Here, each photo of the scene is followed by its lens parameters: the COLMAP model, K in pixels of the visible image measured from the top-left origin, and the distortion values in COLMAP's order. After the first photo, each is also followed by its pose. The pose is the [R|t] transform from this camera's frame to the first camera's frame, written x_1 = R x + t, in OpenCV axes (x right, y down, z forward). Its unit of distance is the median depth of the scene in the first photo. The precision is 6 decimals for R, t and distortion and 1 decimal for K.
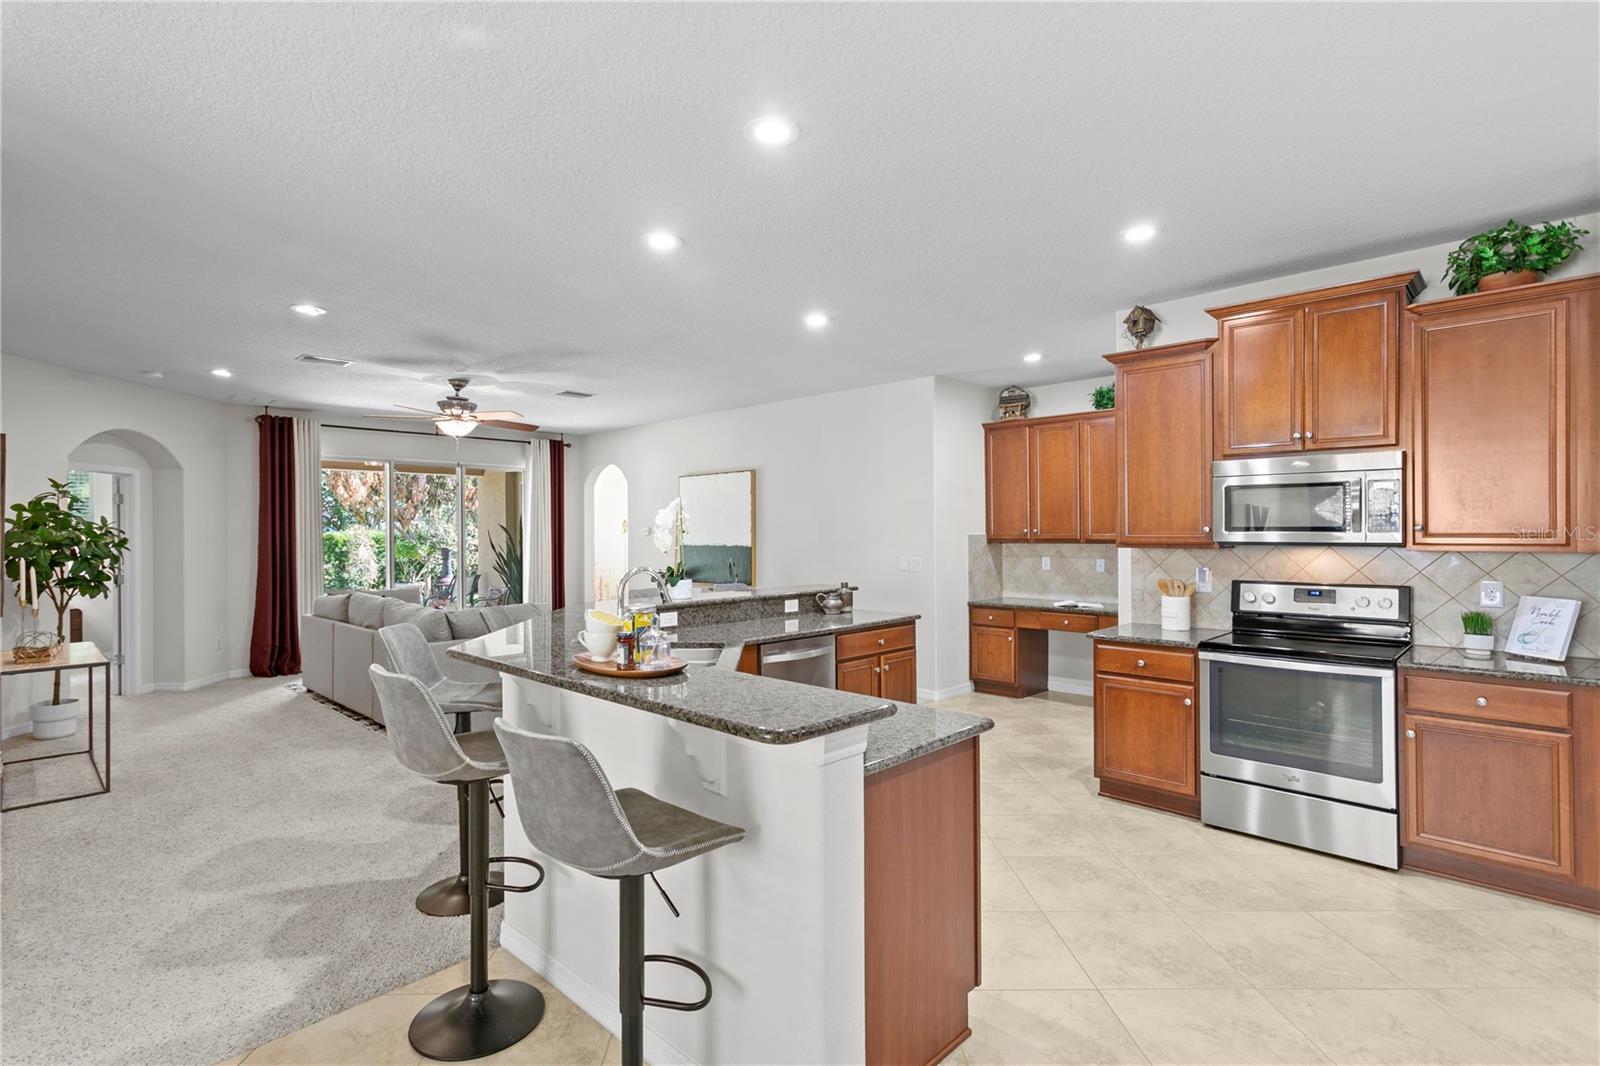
lens RADIAL K [[768.3, 0, 778.1], [0, 768.3, 531.6], [0, 0, 1]] dist [0.010398, -0.000147]
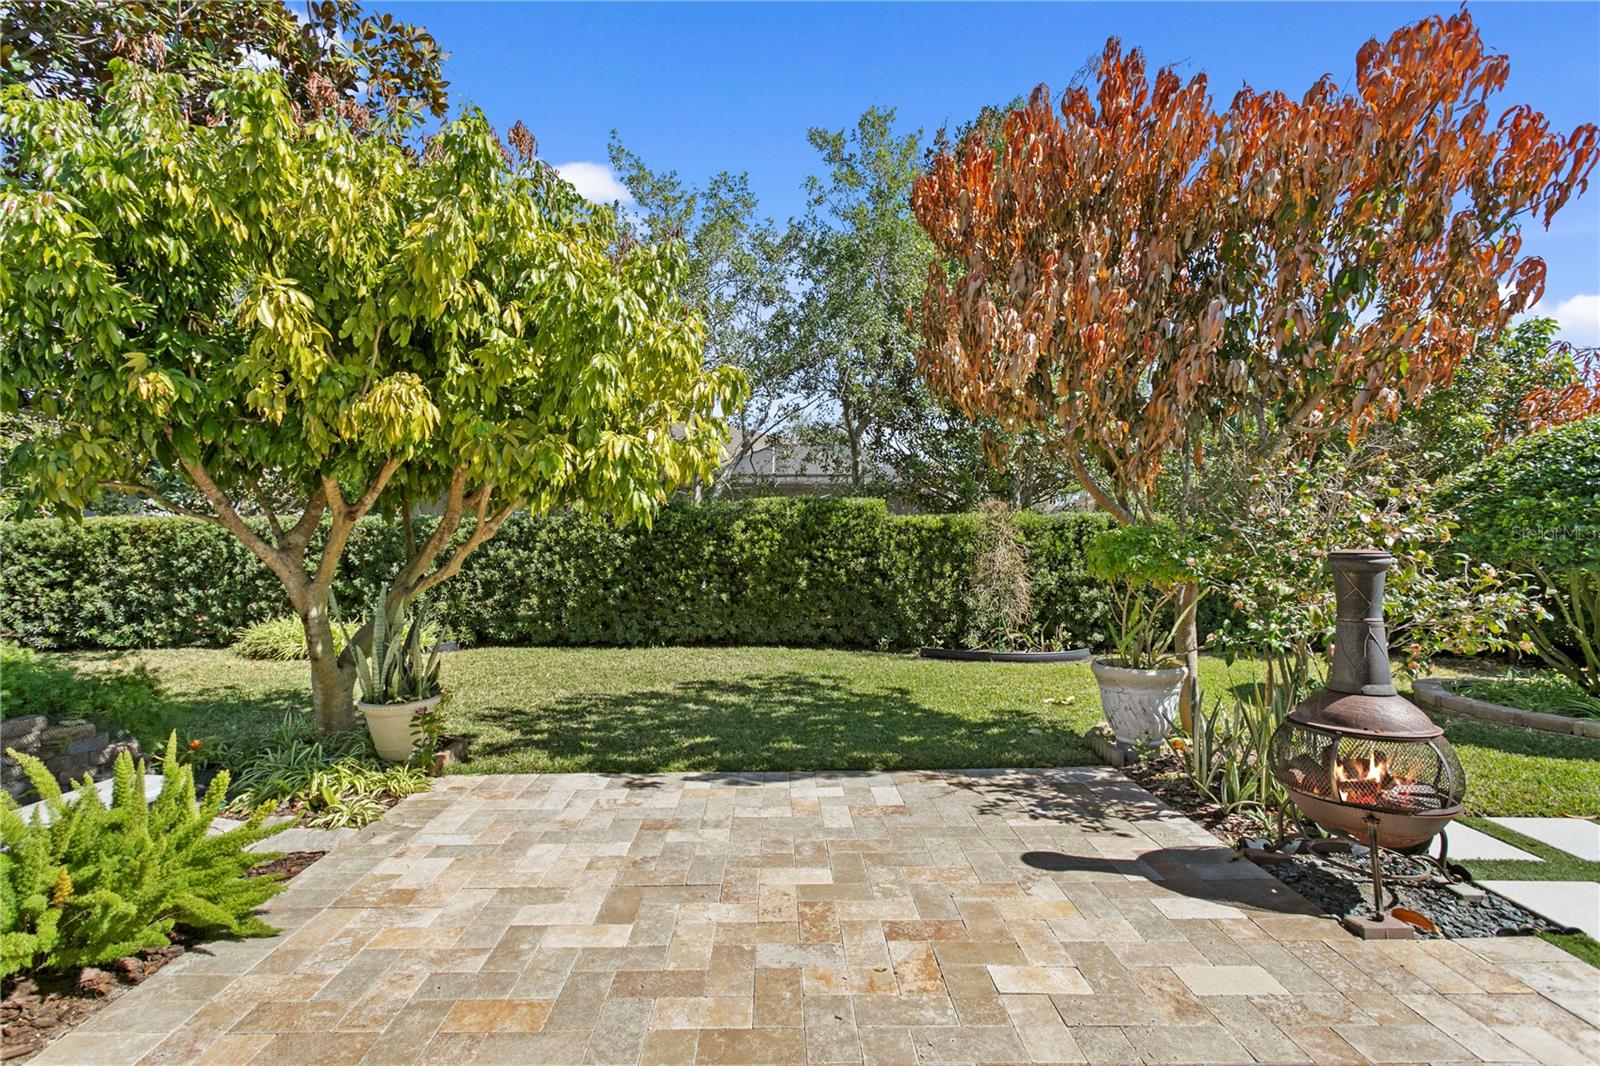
lens RADIAL K [[759.0, 0, 772.0], [0, 759.0, 532.6], [0, 0, 1]] dist [0.005583, 0.002035]
pose [[0.706067, 0.004551, -0.708130, -0.599239], [-0.003250, 0.999990, 0.003186, 0.021729], [0.708138, 0.000052, 0.706074, 1.108593]]
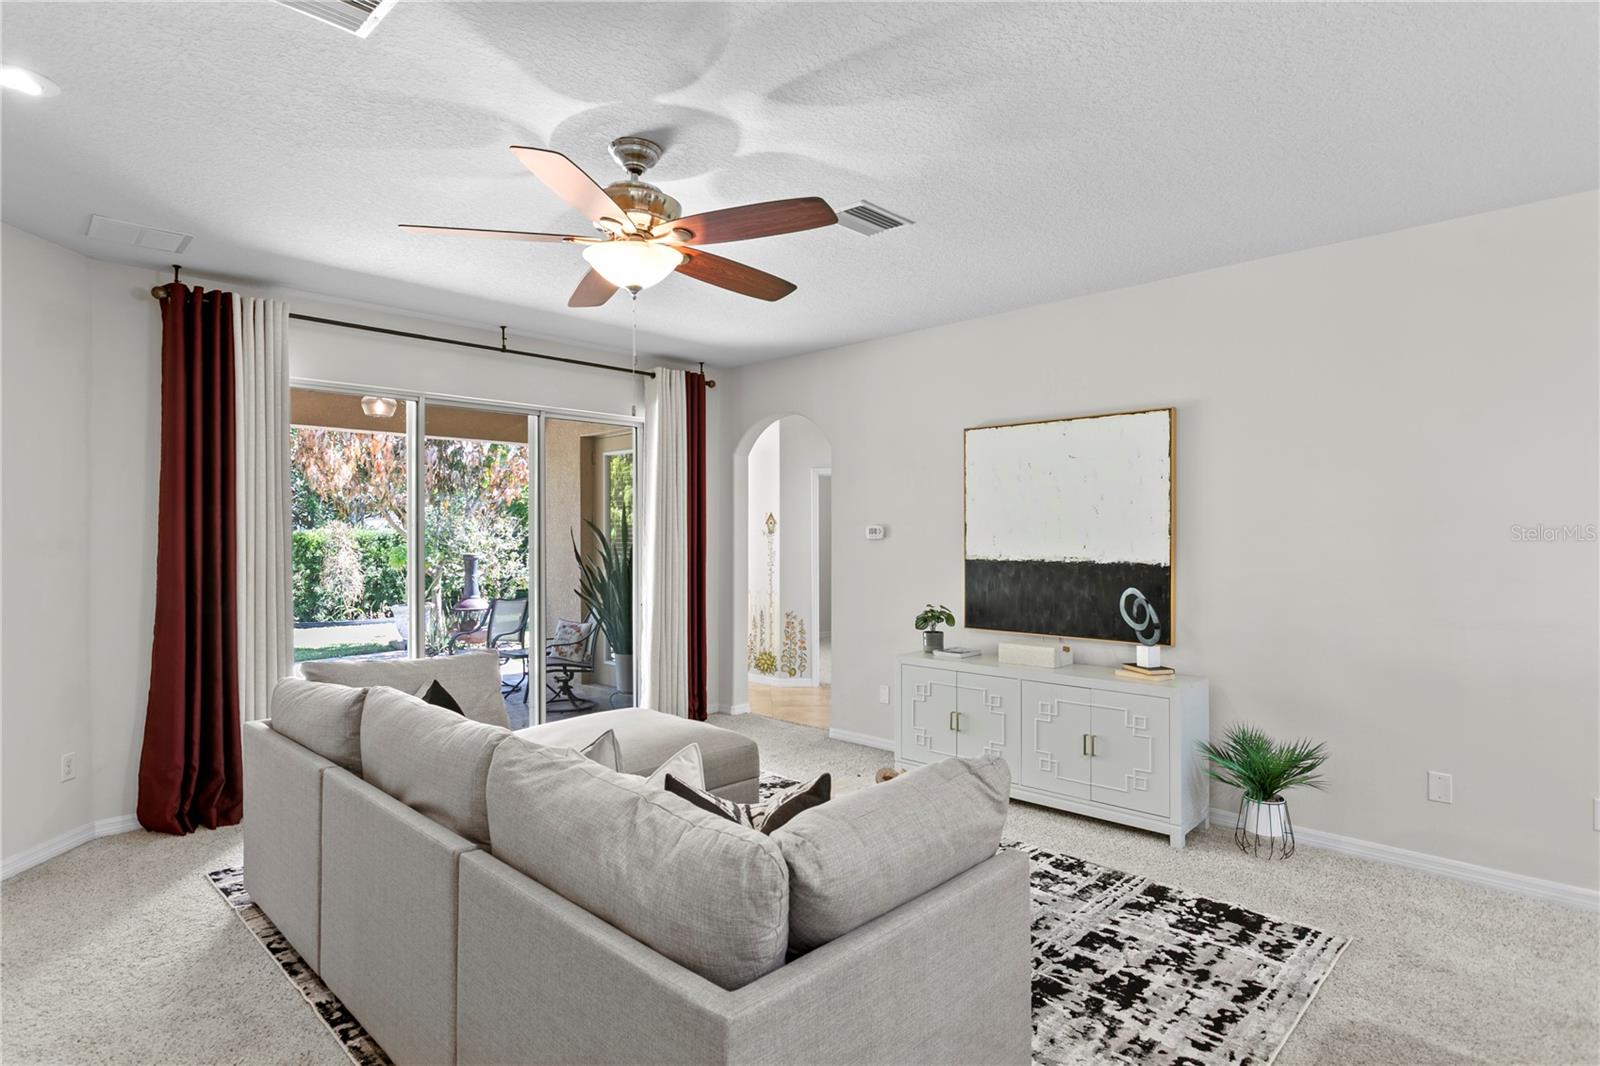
lens RADIAL K [[849.1, 0, 795.4], [0, 849.1, 536.9], [0, 0, 1]] dist [-0.001401, 0.001000]
pose [[0.999960, 0.007049, 0.005445, -0.219535], [-0.007067, 0.999970, 0.003224, 0.001438], [-0.005422, -0.003262, 0.999980, 0.368543]]
